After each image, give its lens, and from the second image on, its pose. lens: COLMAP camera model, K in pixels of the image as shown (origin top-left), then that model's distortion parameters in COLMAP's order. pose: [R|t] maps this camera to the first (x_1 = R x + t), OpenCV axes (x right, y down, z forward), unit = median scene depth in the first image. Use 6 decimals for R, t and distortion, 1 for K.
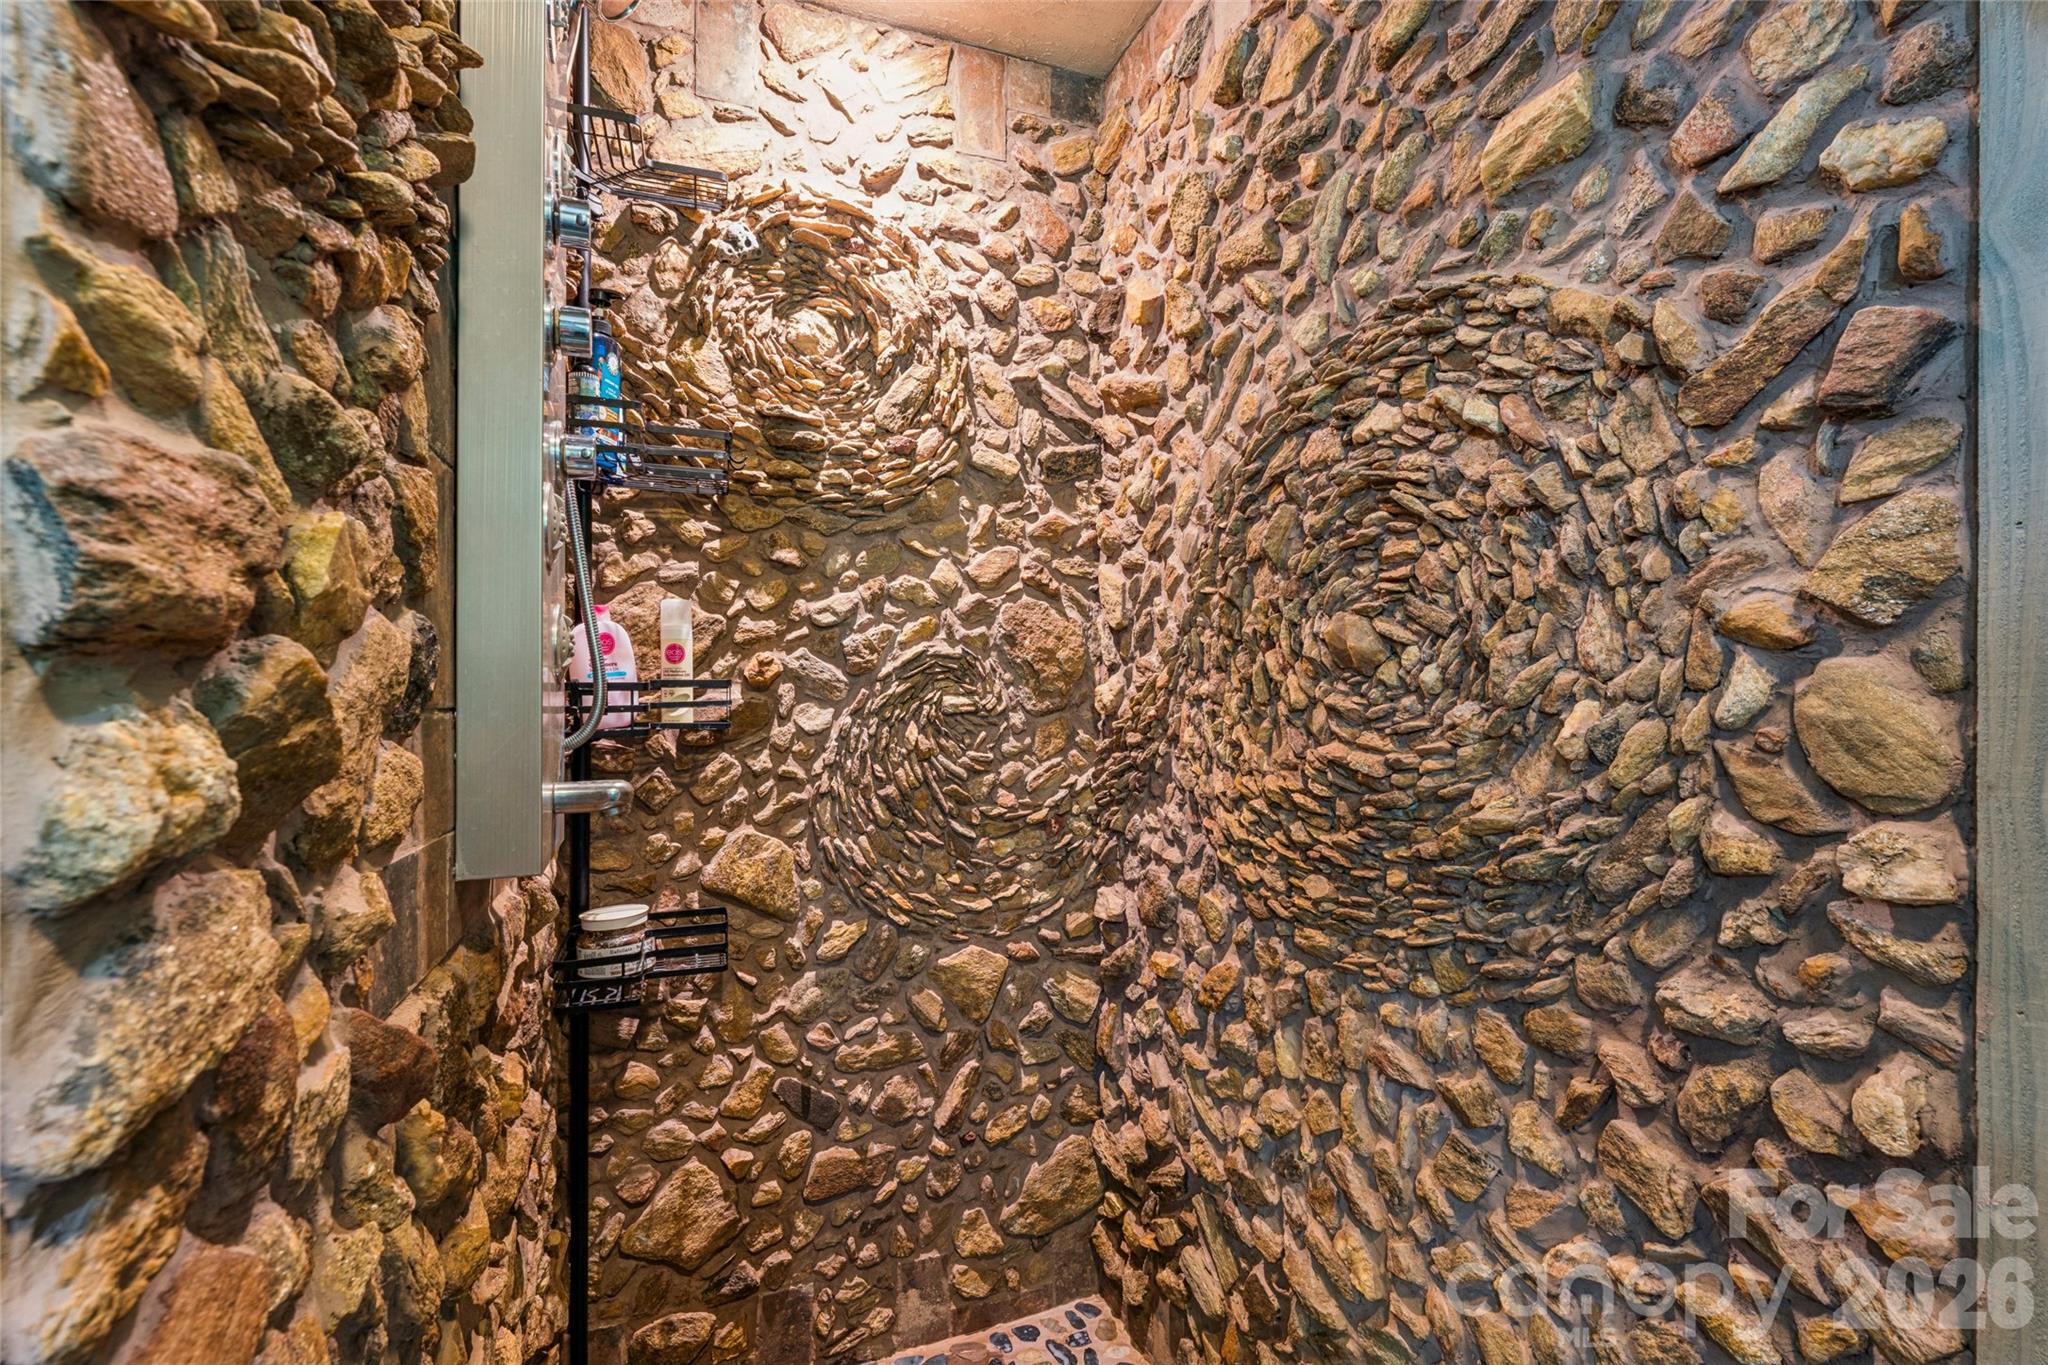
lens RADIAL K [[932.9, 0, 1023.6], [0, 932.9, 686.7], [0, 0, 1]] dist [-0.001987, -0.001017]
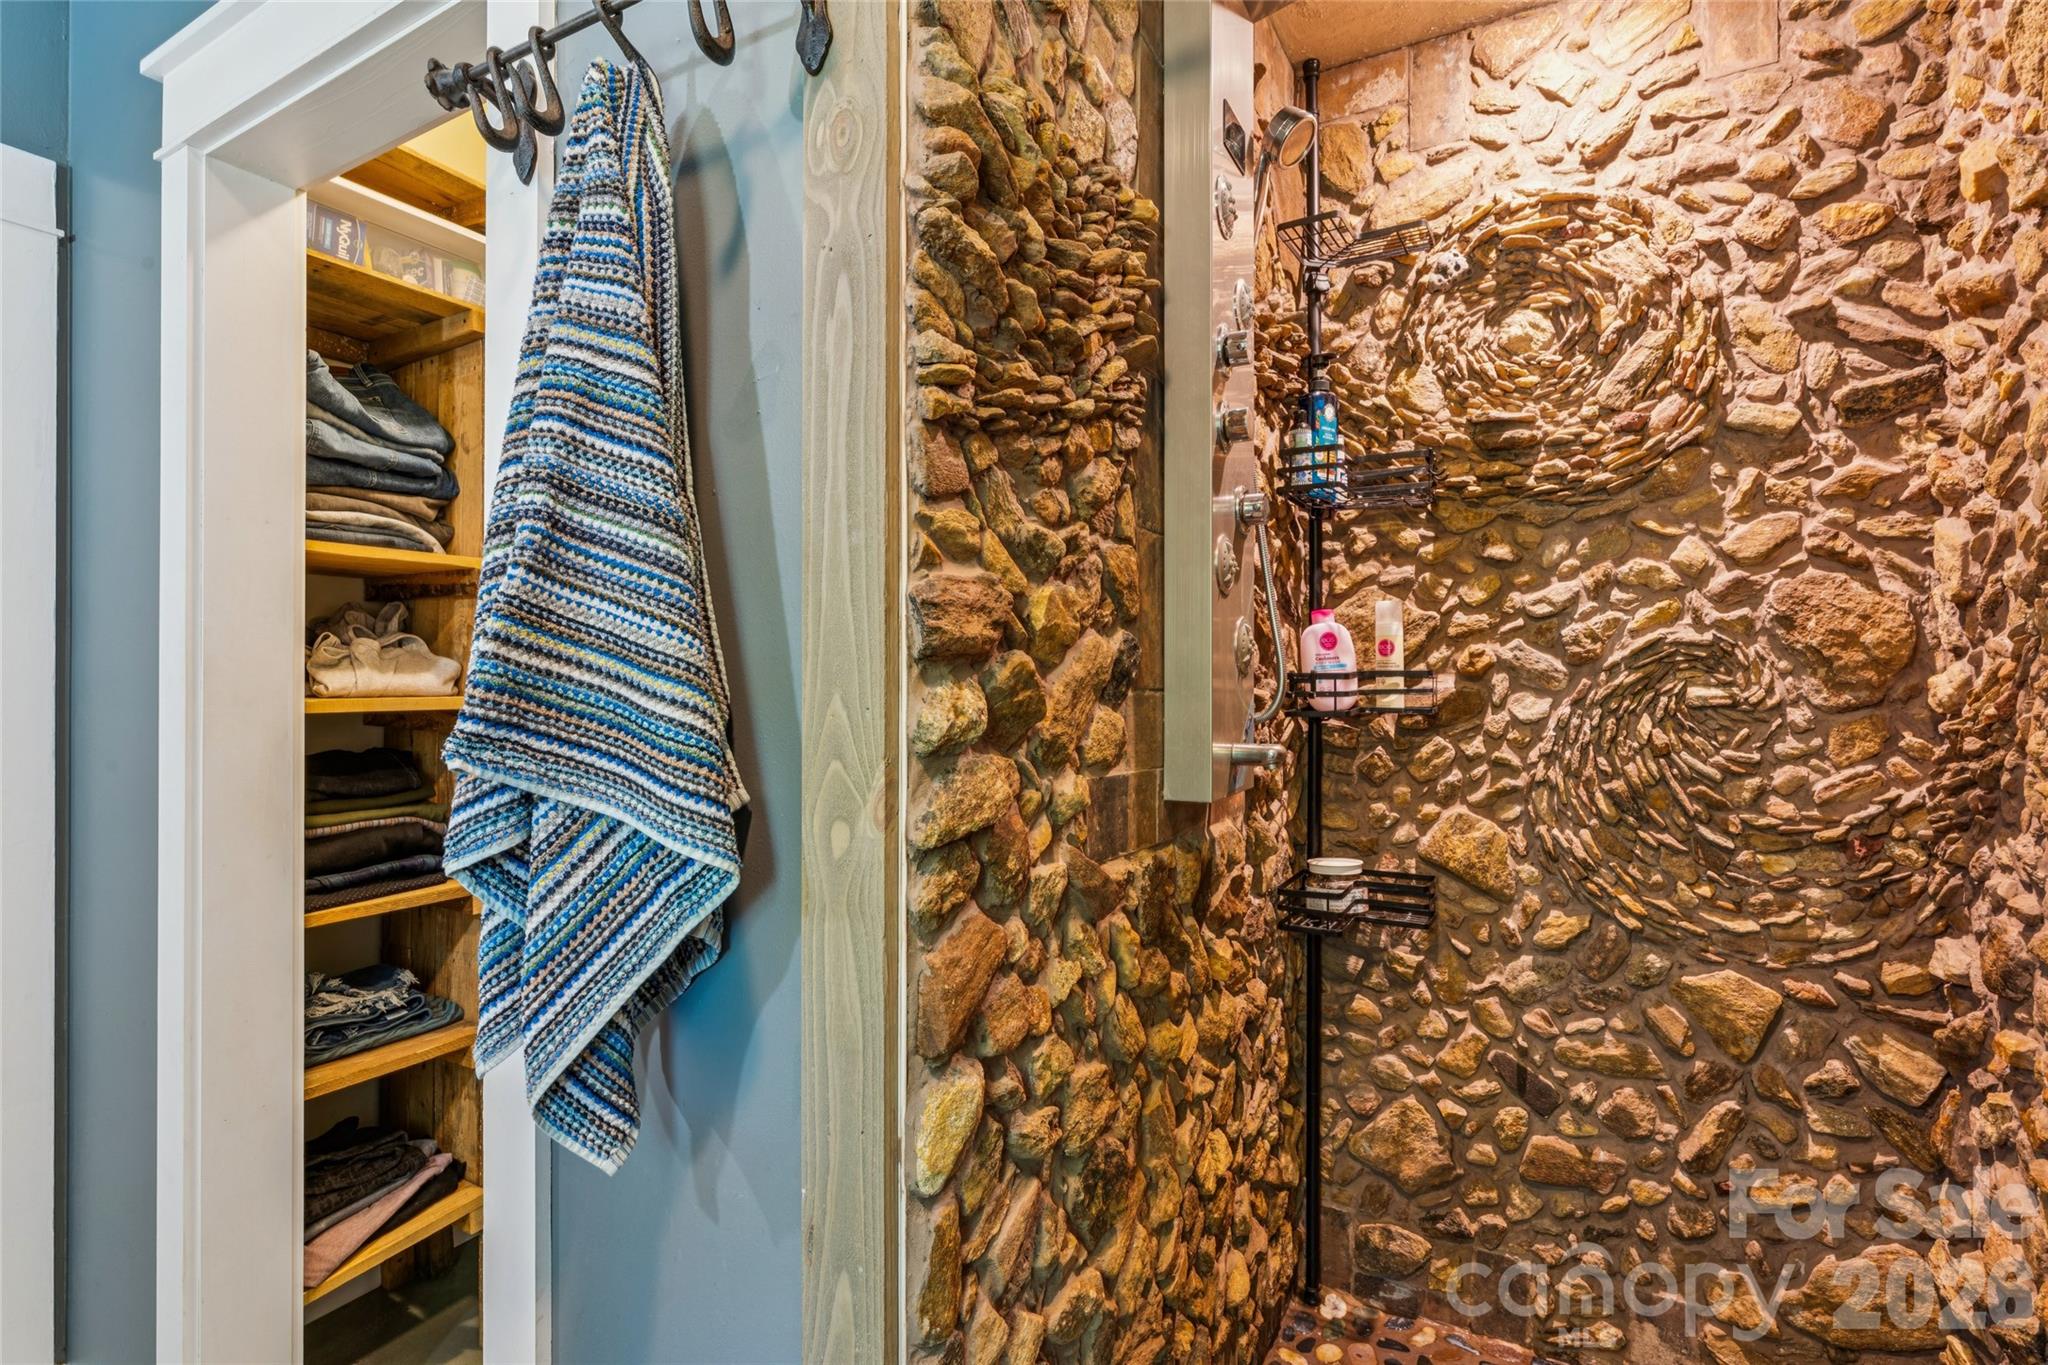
lens RADIAL K [[932.7, 0, 1017.5], [0, 932.7, 687.7], [0, 0, 1]] dist [-0.000036, -0.000961]
pose [[0.646918, 0.009721, -0.762498, 0.189635], [-0.001917, 0.999936, 0.011122, 0.001703], [0.762557, -0.005733, 0.646895, -0.087616]]
